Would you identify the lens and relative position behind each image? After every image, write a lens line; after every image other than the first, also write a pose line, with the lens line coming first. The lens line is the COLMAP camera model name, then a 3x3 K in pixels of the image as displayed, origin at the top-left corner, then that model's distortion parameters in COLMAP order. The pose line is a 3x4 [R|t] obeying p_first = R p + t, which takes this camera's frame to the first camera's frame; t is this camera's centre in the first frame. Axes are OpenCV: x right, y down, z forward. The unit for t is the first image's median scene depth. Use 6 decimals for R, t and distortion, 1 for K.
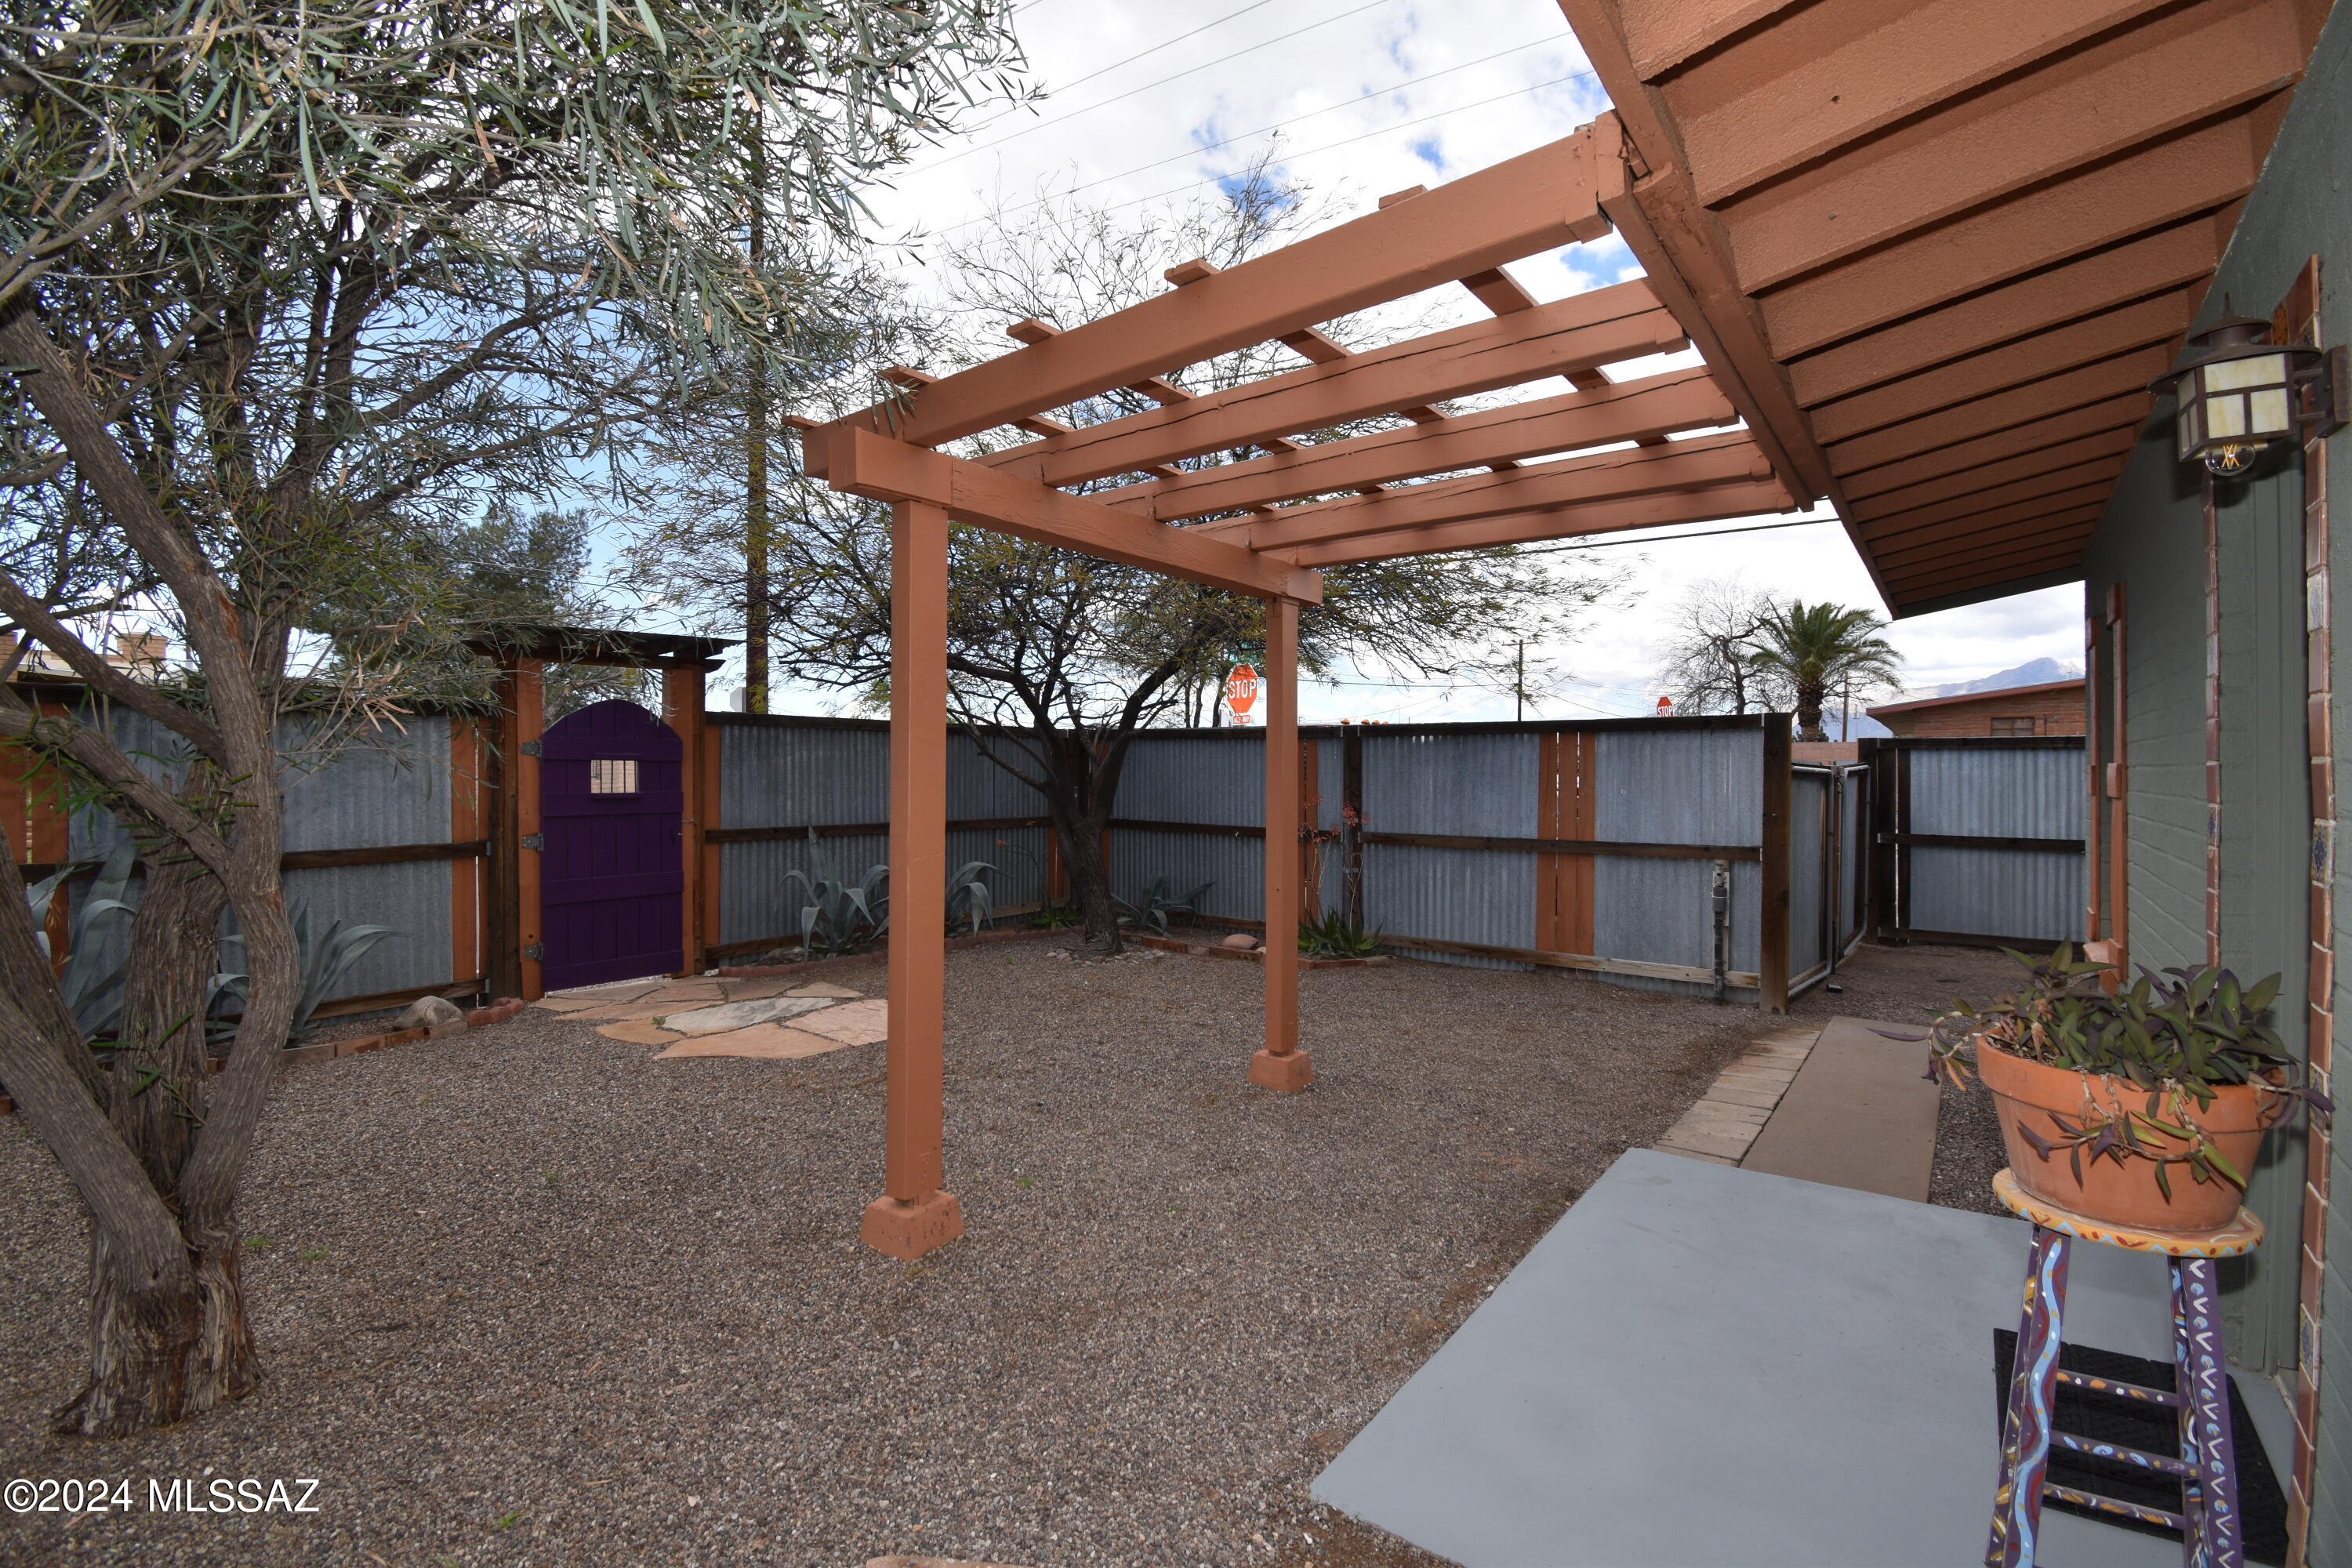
lens RADIAL K [[1033.0, 0, 1176.0], [0, 1033.0, 784.0], [0, 0, 1]] dist [-0.001063, -0.026356]
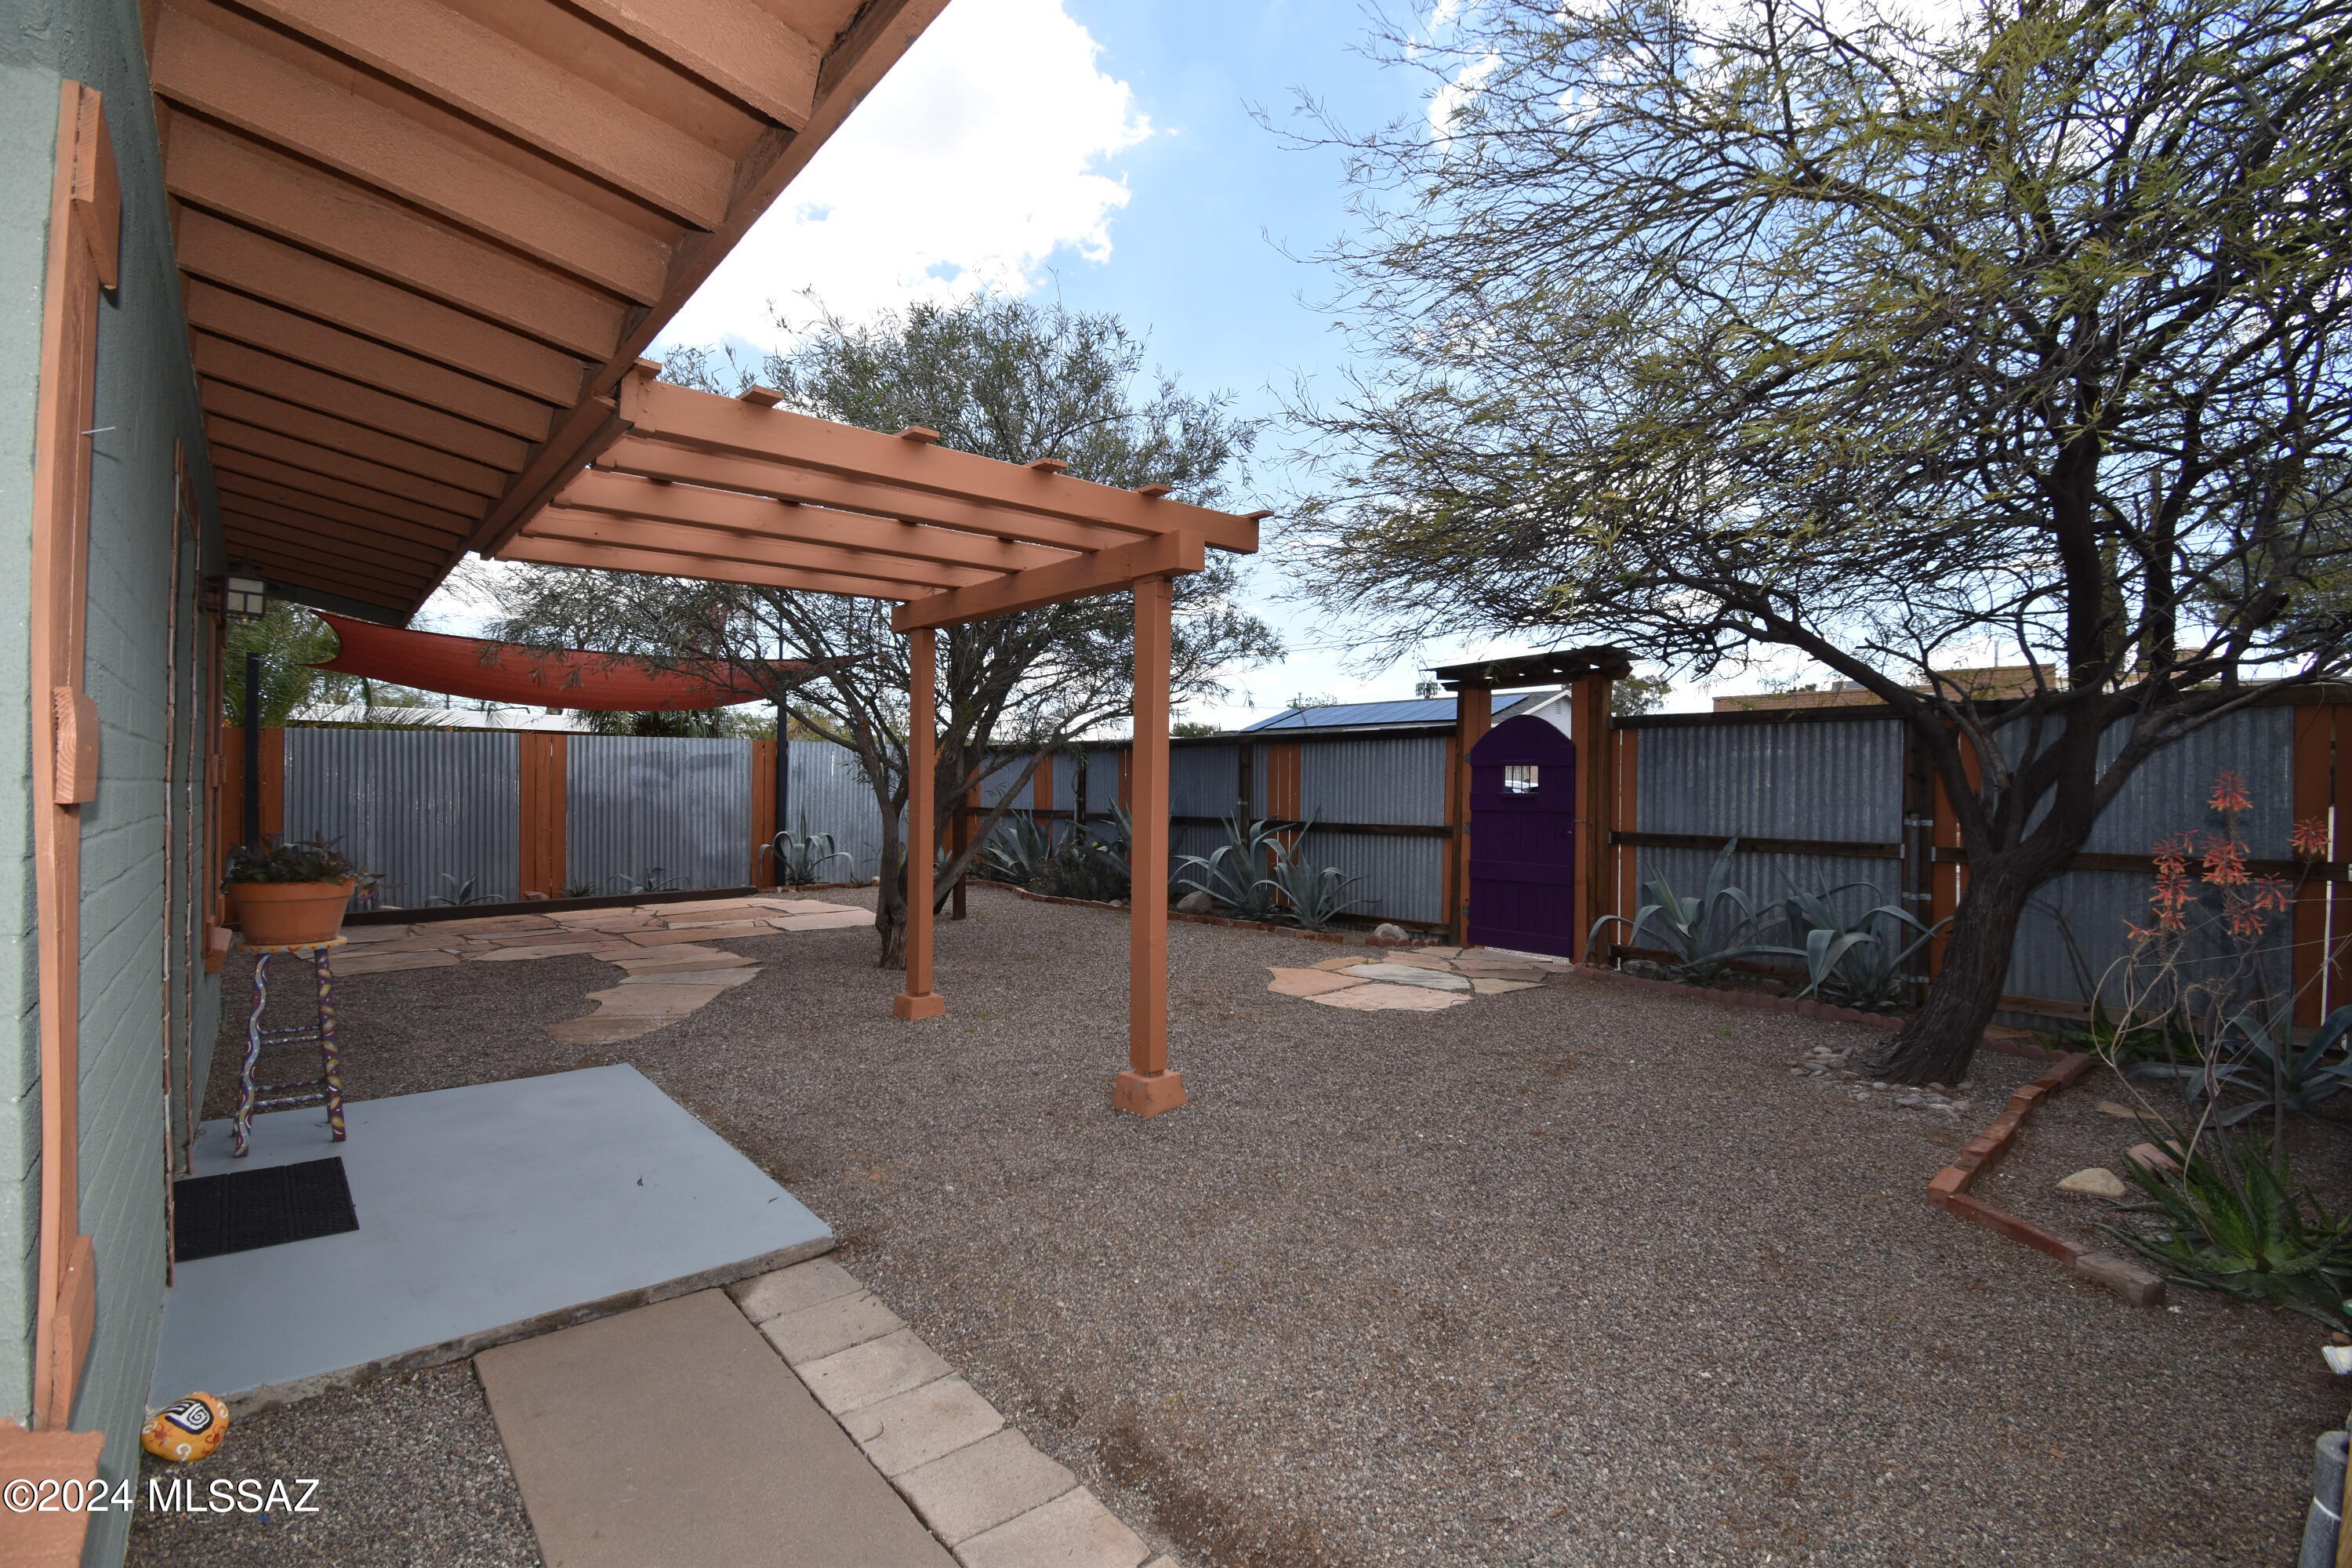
lens RADIAL K [[1039.9, 0, 1185.5], [0, 1039.9, 777.2], [0, 0, 1]] dist [0.022326, -0.027219]
pose [[-0.191480, 0.006689, -0.981474, 1.022605], [-0.003998, 0.999963, 0.007595, -0.025039], [0.981488, 0.005378, -0.191446, 1.205213]]
